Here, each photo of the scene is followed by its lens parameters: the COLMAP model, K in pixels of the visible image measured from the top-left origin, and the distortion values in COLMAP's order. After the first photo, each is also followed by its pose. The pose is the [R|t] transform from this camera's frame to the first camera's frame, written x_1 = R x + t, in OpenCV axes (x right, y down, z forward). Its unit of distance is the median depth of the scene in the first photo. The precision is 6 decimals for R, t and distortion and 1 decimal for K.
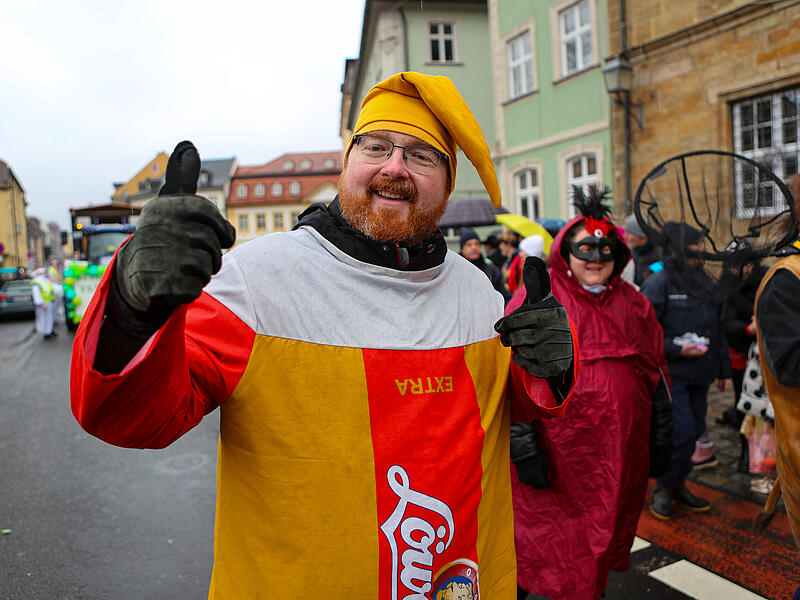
lens RADIAL K [[597.5, 0, 400.1], [0, 597.5, 293.4], [0, 0, 1]] dist [-0.104709, 0.064046]
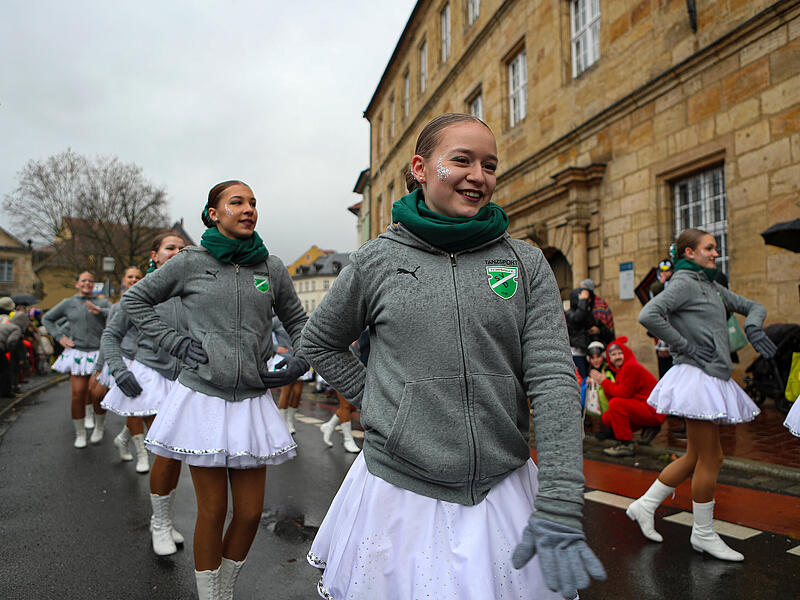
lens RADIAL K [[597.5, 0, 405.4], [0, 597.5, 297.9], [0, 0, 1]] dist [-0.104709, 0.064046]
pose [[0.956397, 0.034625, -0.290011, 0.442922], [-0.065948, 0.992906, -0.098936, 0.022345], [0.284528, 0.113748, 0.951896, -0.577747]]
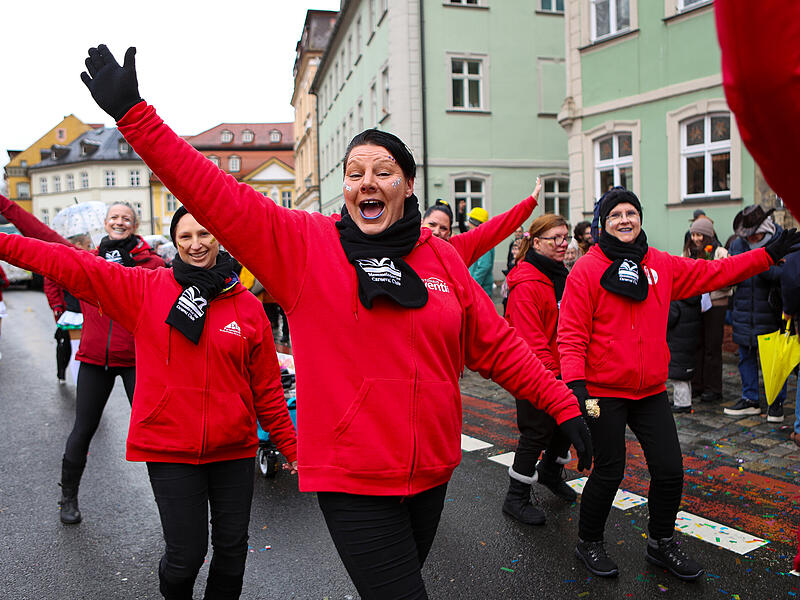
lens RADIAL K [[662.8, 0, 403.2], [0, 662.8, 295.8], [0, 0, 1]] dist [-0.075664, 0.043290]
pose [[0.994595, 0.017040, 0.102420, -0.050124], [-0.017870, 0.999814, 0.007188, 0.000491], [-0.102279, -0.008979, 0.994715, 0.059826]]
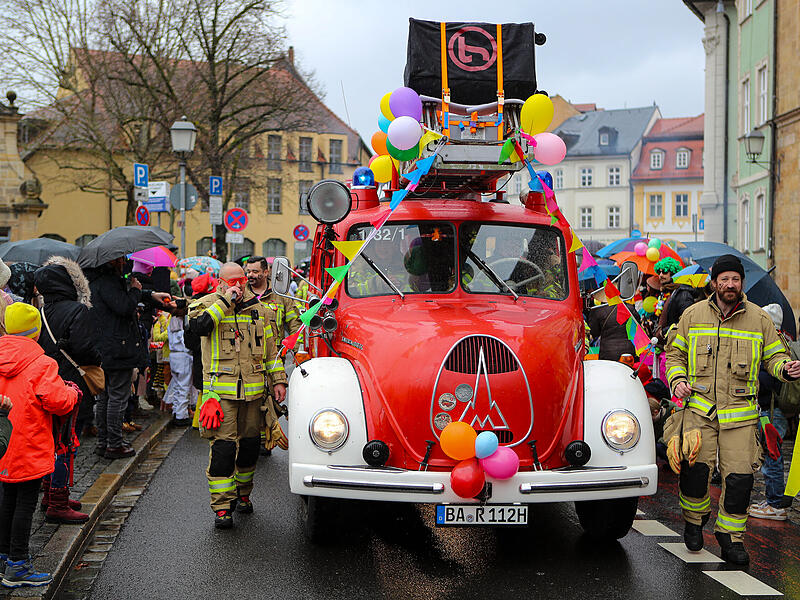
lens RADIAL K [[1163.6, 0, 426.9], [0, 1163.6, 290.1], [0, 0, 1]] dist [-0.037473, 0.000000]
pose [[0.863362, 0.062756, -0.500667, 0.305000], [-0.076705, 0.997027, -0.007298, 0.010259], [0.498720, 0.044705, 0.865609, -0.465298]]
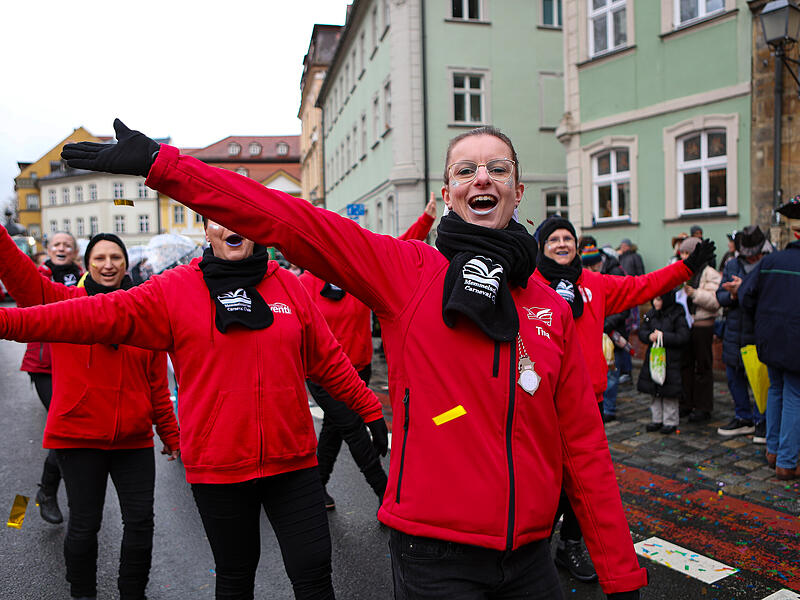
lens RADIAL K [[662.8, 0, 403.9], [0, 662.8, 295.3], [0, 0, 1]] dist [-0.075664, 0.043290]
pose [[0.995605, 0.021916, 0.091055, -0.045301], [-0.021024, 0.999721, -0.010752, -0.001075], [-0.091265, 0.008790, 0.995788, 0.059303]]
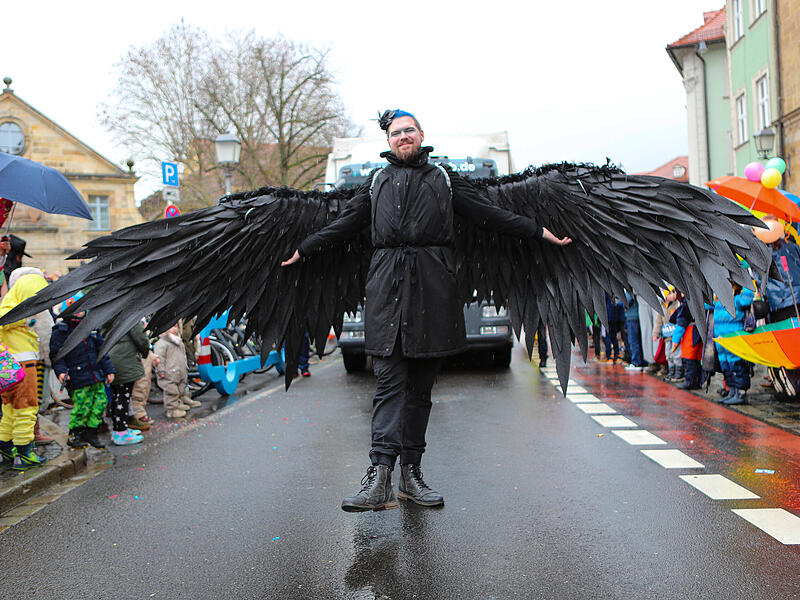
lens RADIAL K [[773.0, 0, 399.3], [0, 773.0, 304.3], [0, 0, 1]] dist [-0.114797, 0.000000]
pose [[0.825309, 0.017169, -0.564421, 0.189363], [-0.031488, 0.999382, -0.015643, 0.024036], [0.563803, 0.030683, 0.825339, -0.280929]]
